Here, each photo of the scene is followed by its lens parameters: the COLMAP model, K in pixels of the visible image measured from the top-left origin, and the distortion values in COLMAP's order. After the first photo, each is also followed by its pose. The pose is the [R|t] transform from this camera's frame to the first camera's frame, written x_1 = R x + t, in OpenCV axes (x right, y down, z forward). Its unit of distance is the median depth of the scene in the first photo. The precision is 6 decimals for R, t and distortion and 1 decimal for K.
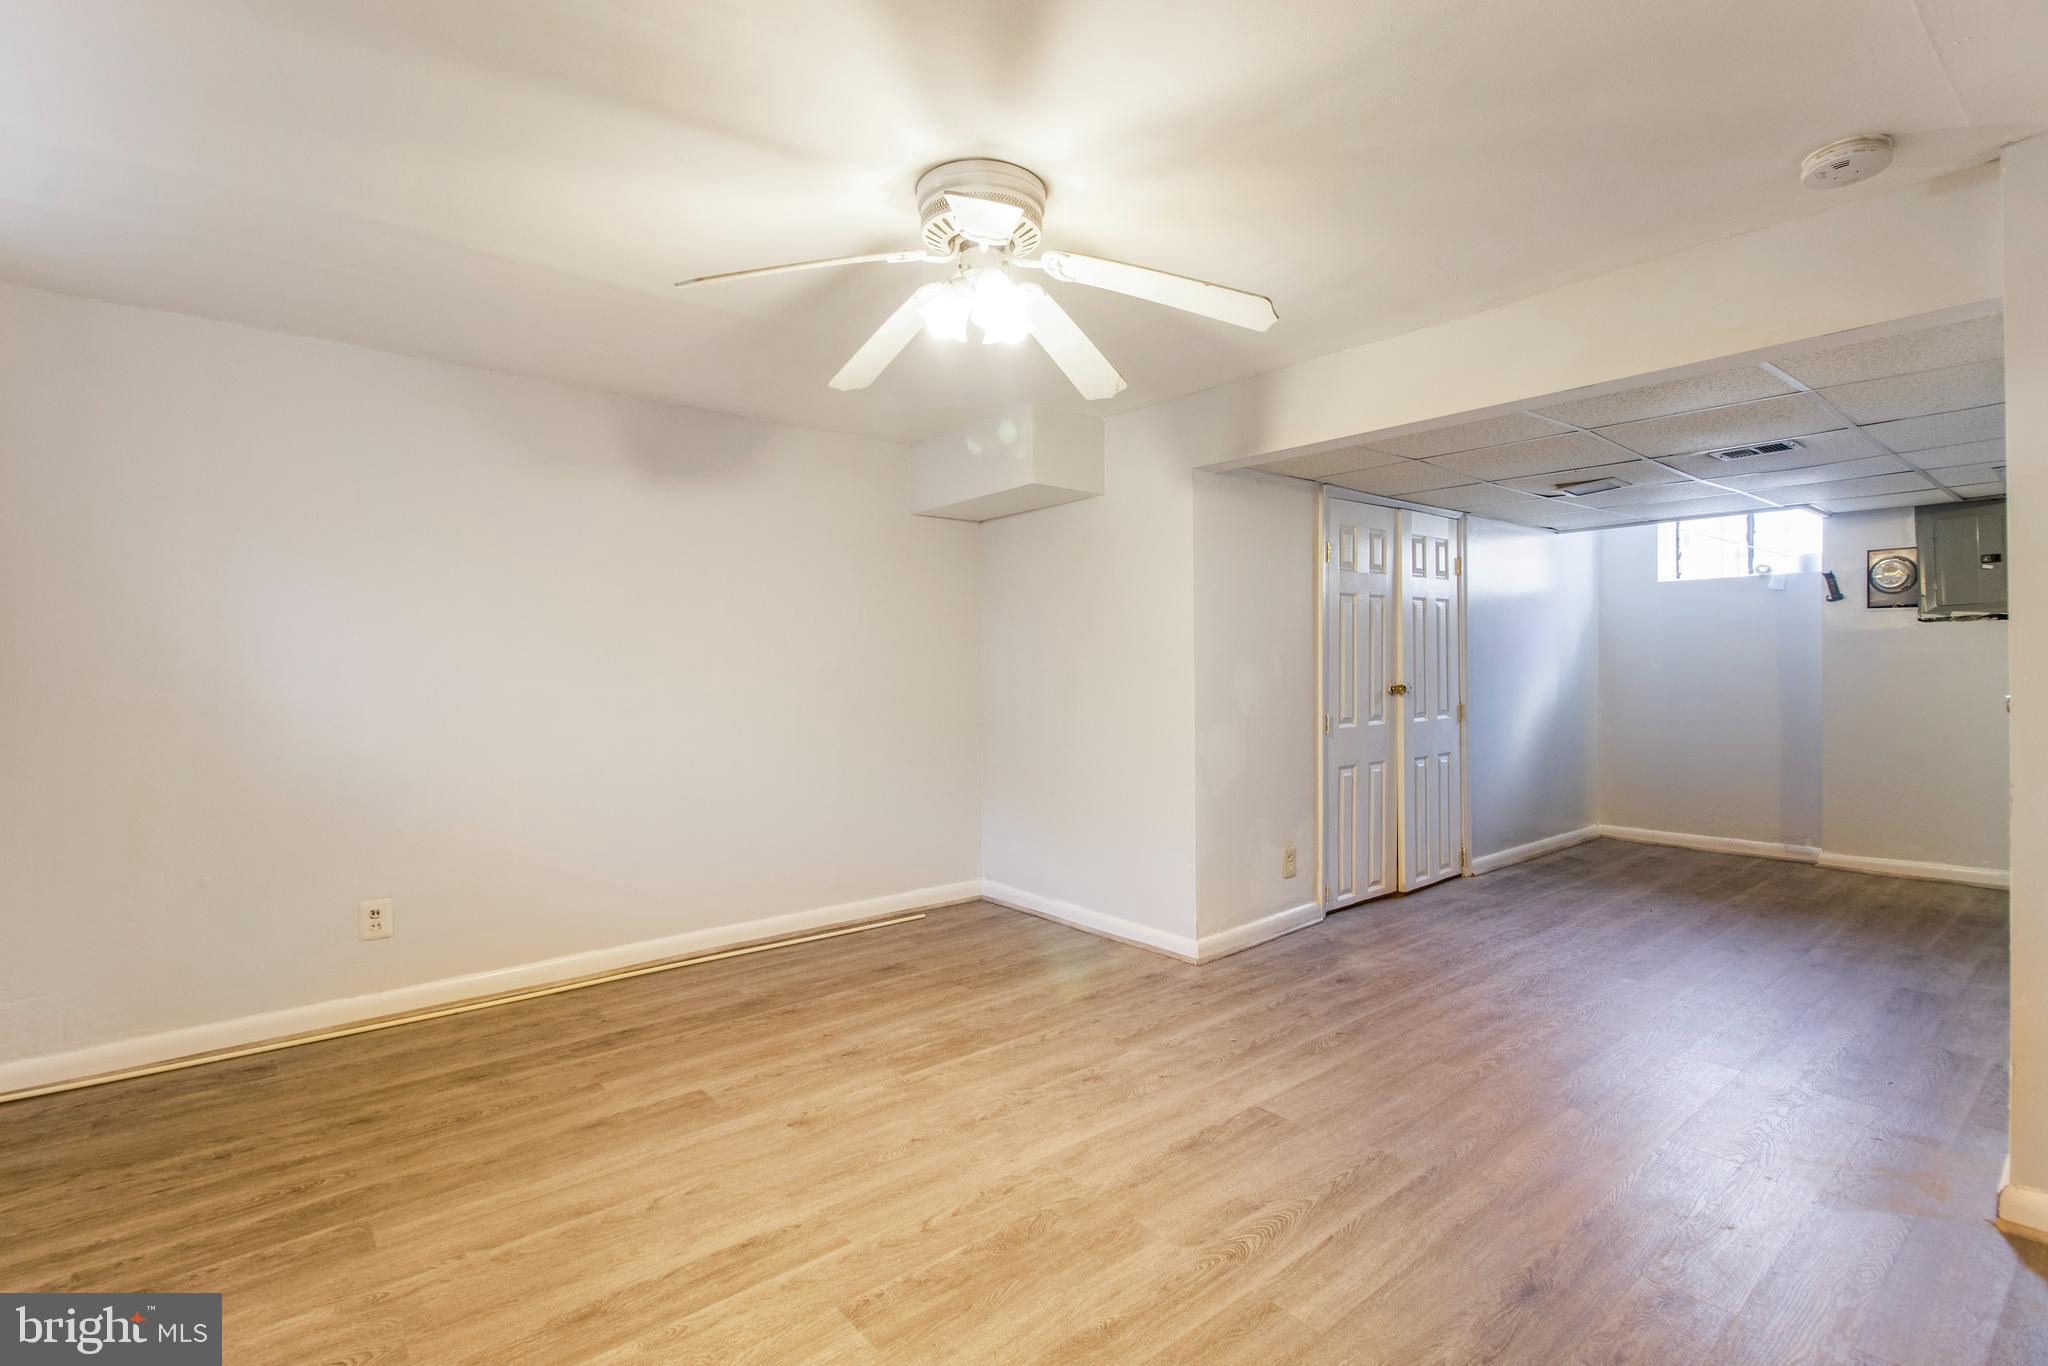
lens RADIAL K [[954.3, 0, 1033.2], [0, 954.3, 679.5], [0, 0, 1]] dist [0.013676, -0.007406]
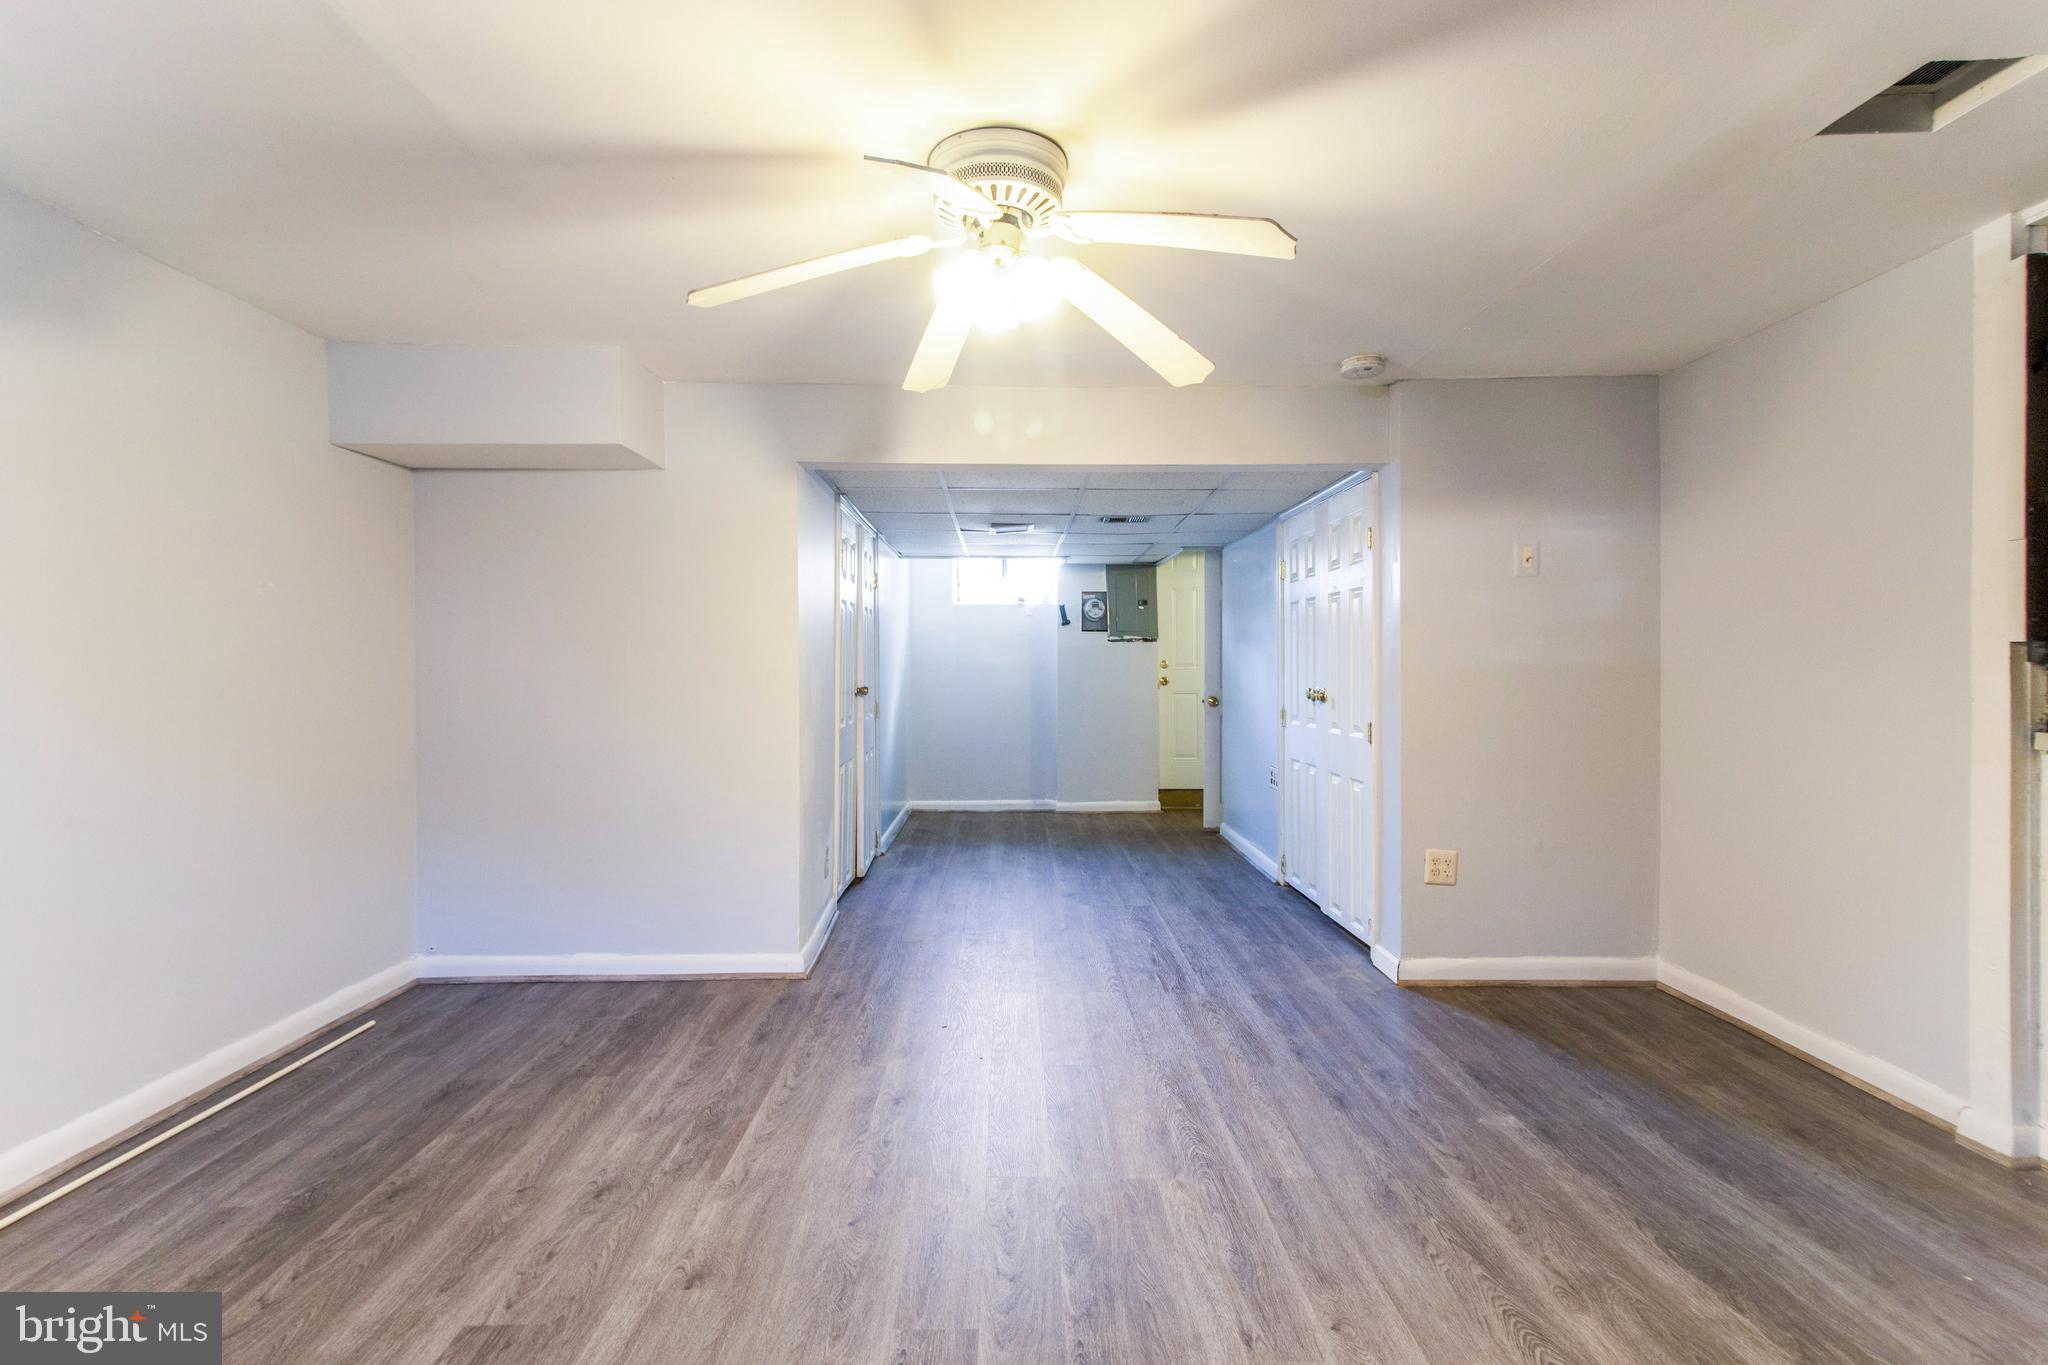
lens RADIAL K [[954.3, 0, 1028.1], [0, 954.3, 674.4], [0, 0, 1]] dist [0.013676, -0.007406]
pose [[0.625691, -0.000148, 0.780071, -0.446681], [0.010111, 0.999918, -0.007920, 0.002348], [-0.780006, 0.012843, 0.625641, 0.222386]]
